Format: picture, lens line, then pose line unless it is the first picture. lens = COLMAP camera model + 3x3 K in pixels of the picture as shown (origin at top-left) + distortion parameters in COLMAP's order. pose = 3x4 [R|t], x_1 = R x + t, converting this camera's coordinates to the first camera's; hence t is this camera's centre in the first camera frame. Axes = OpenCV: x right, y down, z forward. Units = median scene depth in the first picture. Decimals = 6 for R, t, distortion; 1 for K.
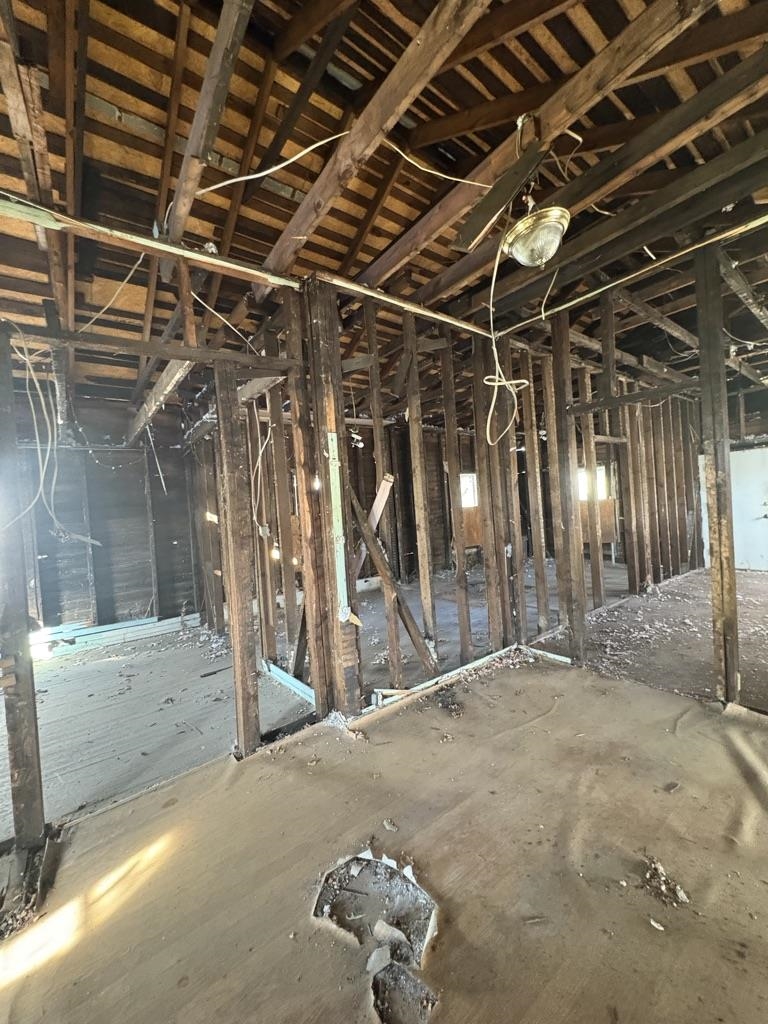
lens RADIAL K [[406.5, 0, 385.6], [0, 406.5, 511.8], [0, 0, 1]] dist [0.001007, -0.000036]
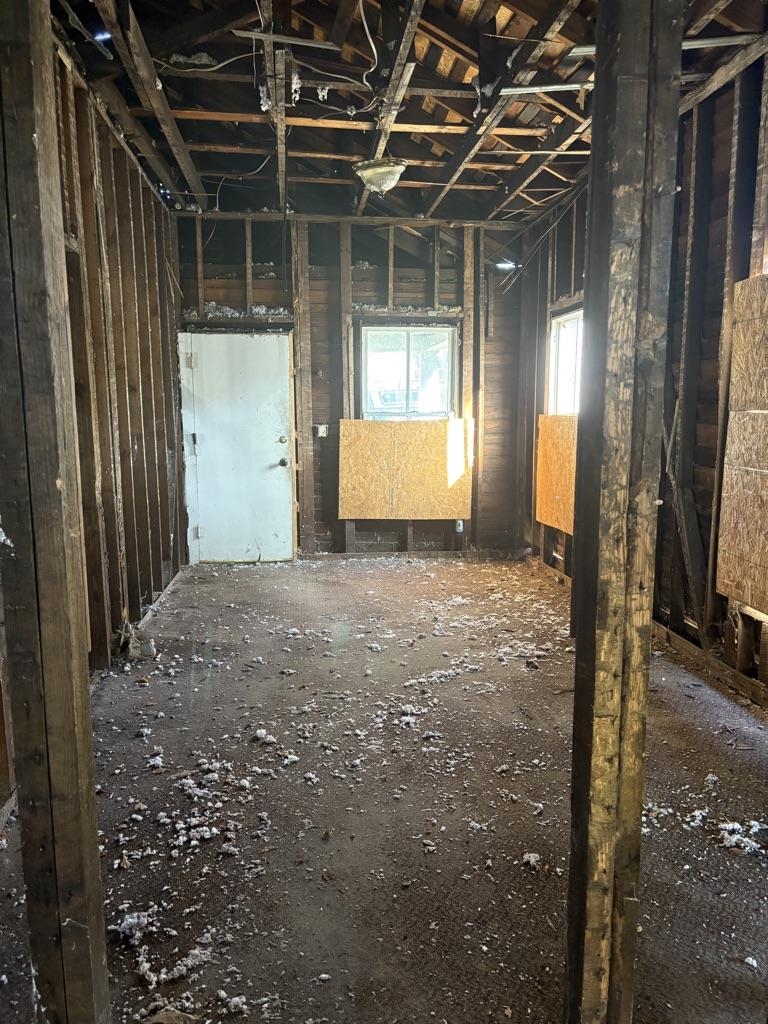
lens RADIAL K [[771.5, 0, 390.7], [0, 771.5, 518.1], [0, 0, 1]] dist [0.013662, 0.005567]
pose [[0.509716, -0.059704, 0.858269, 0.212454], [-0.021407, 0.996400, 0.082027, -0.003144], [-0.860076, -0.060184, 0.506603, 0.638895]]
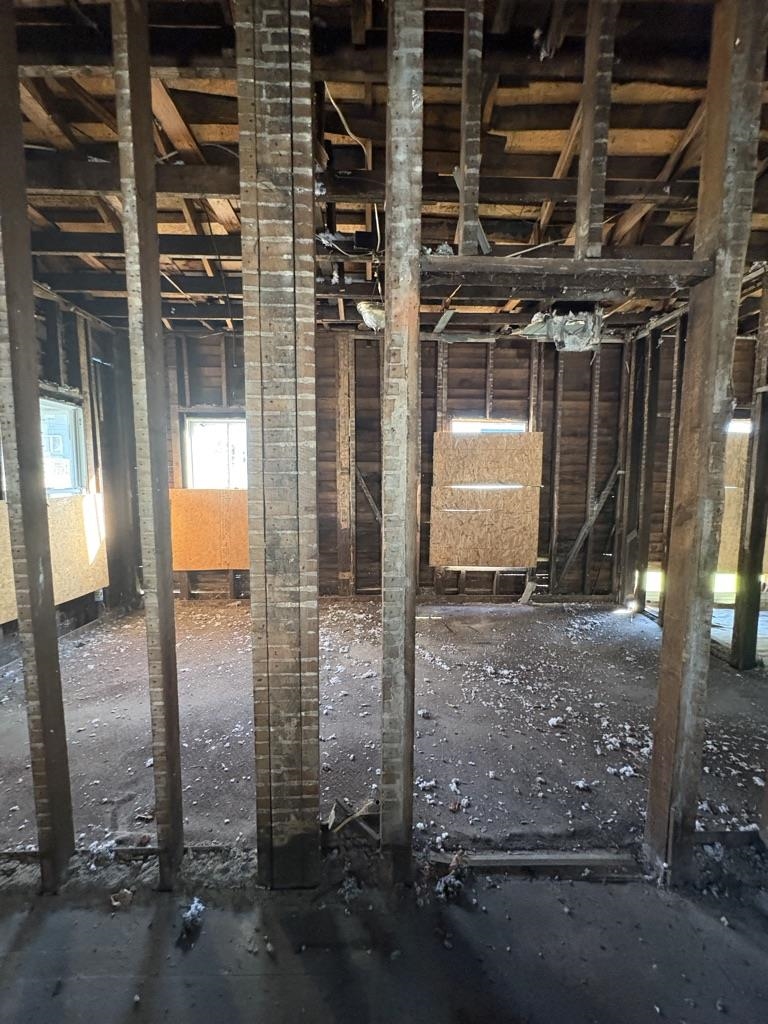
lens RADIAL K [[406.5, 0, 390.0], [0, 406.5, 510.5], [0, 0, 1]] dist [0.001007, -0.000036]
pose [[-0.799622, 0.006062, 0.600473, 0.710751], [0.054427, 0.996565, 0.062416, -0.081224], [-0.598032, 0.082591, -0.797205, 1.891033]]
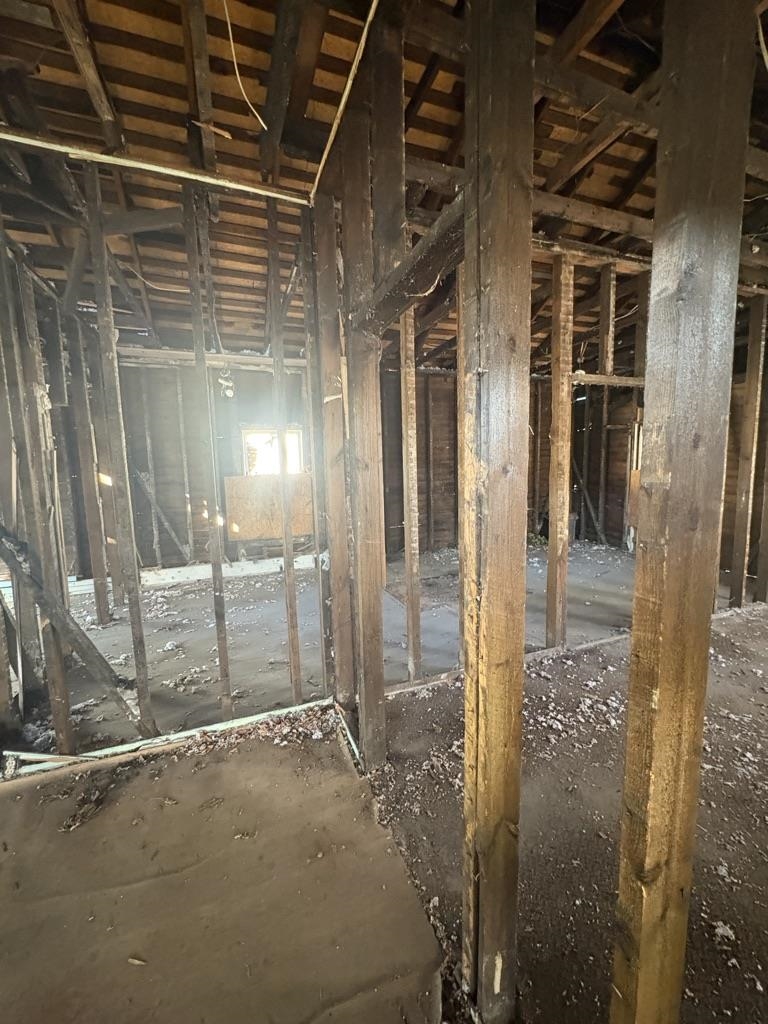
lens RADIAL K [[406.5, 0, 385.9], [0, 406.5, 511.8], [0, 0, 1]] dist [0.001007, -0.000036]
pose [[0.955310, 0.075382, -0.285833, 0.613261], [-0.040859, 0.991330, 0.124881, -0.069194], [0.292769, -0.107622, 0.950107, 0.455076]]
